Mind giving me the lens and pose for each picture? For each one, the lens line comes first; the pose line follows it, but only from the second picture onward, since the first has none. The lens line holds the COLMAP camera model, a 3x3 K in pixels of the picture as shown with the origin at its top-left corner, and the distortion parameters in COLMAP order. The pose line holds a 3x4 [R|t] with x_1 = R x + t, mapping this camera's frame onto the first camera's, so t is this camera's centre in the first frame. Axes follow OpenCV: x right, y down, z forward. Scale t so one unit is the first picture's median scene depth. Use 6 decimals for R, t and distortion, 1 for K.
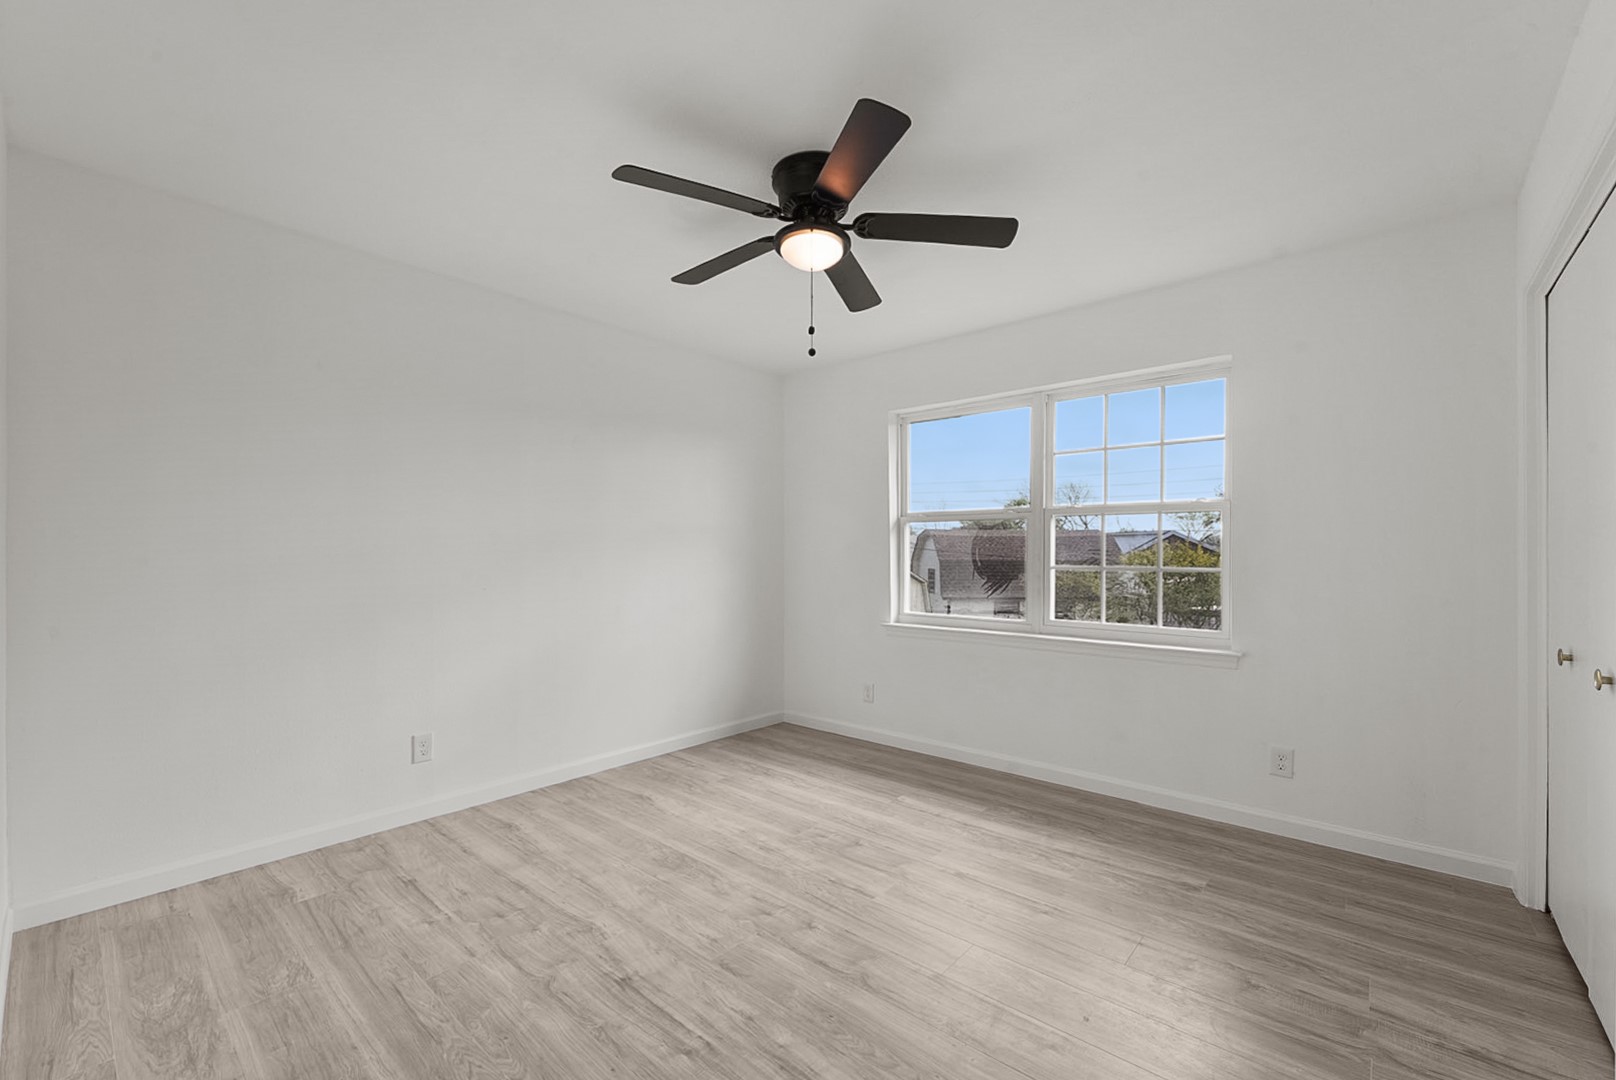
lens RADIAL K [[649.8, 0, 808.0], [0, 649.8, 540.0], [0, 0, 1]] dist [0.000143, 0.000106]
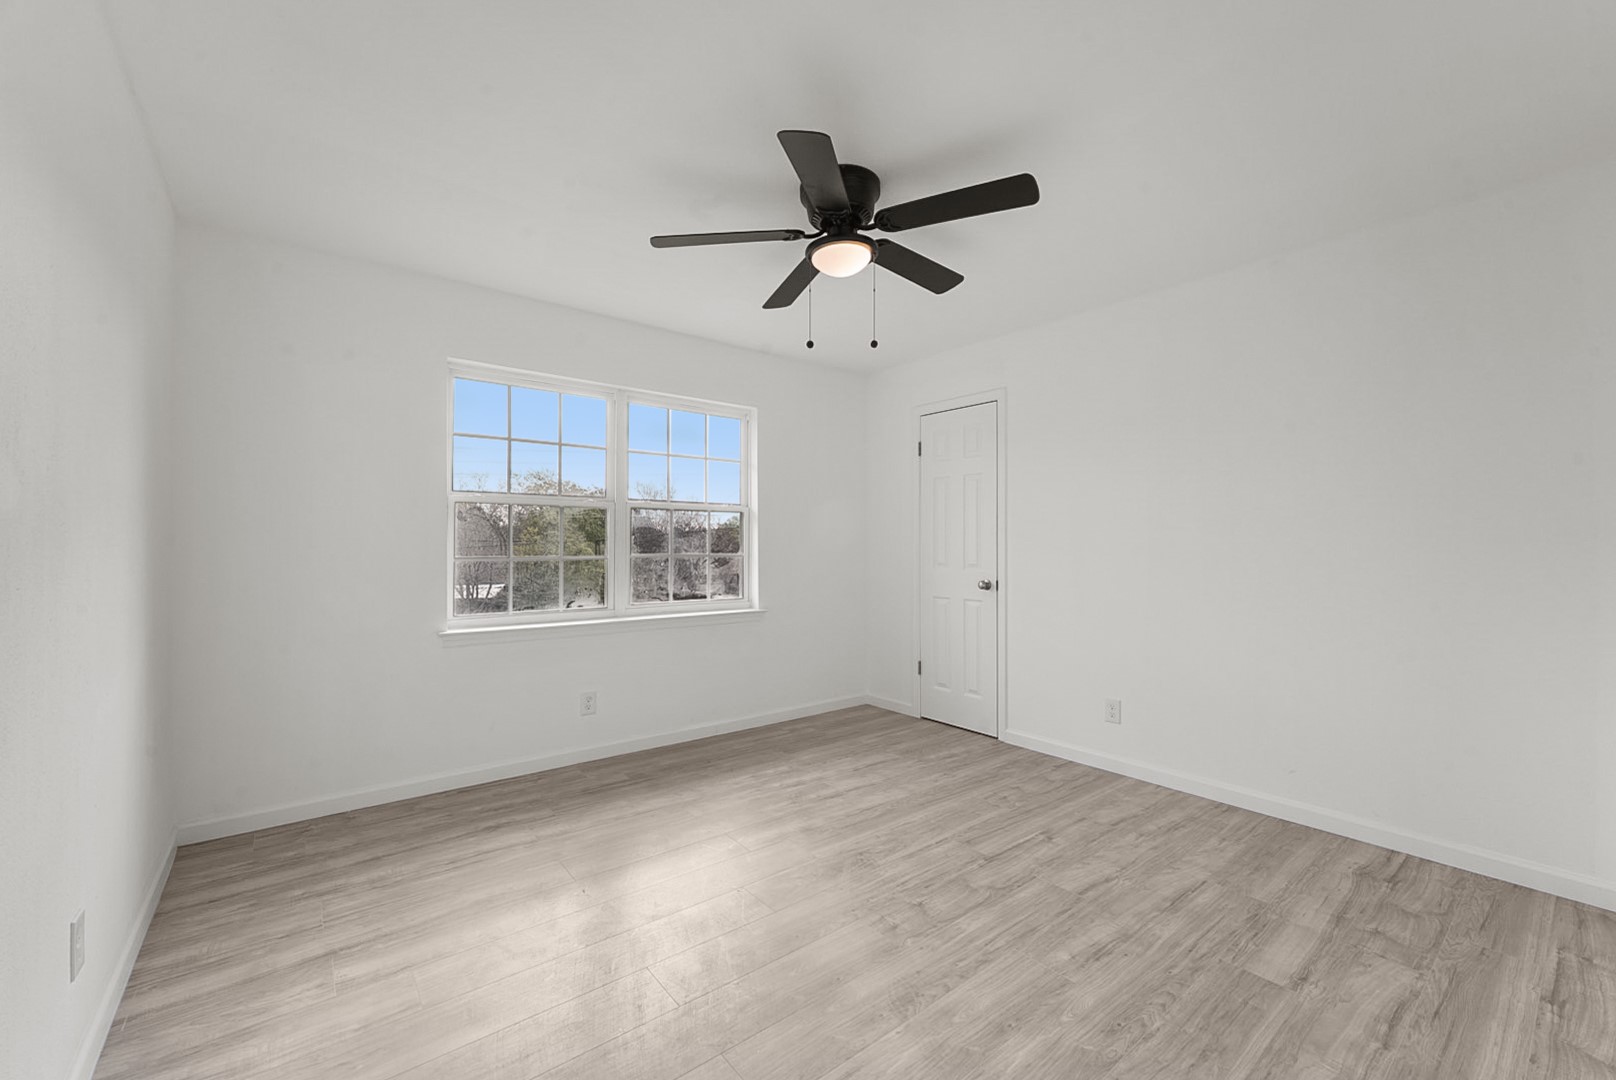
lens RADIAL K [[649.8, 0, 808.0], [0, 649.8, 540.0], [0, 0, 1]] dist [0.000143, 0.000106]
pose [[0.190258, 0.009983, 0.981683, -0.638632], [-0.014734, 0.999865, -0.007312, 0.022364], [-0.981624, -0.013073, 0.190380, 0.495962]]
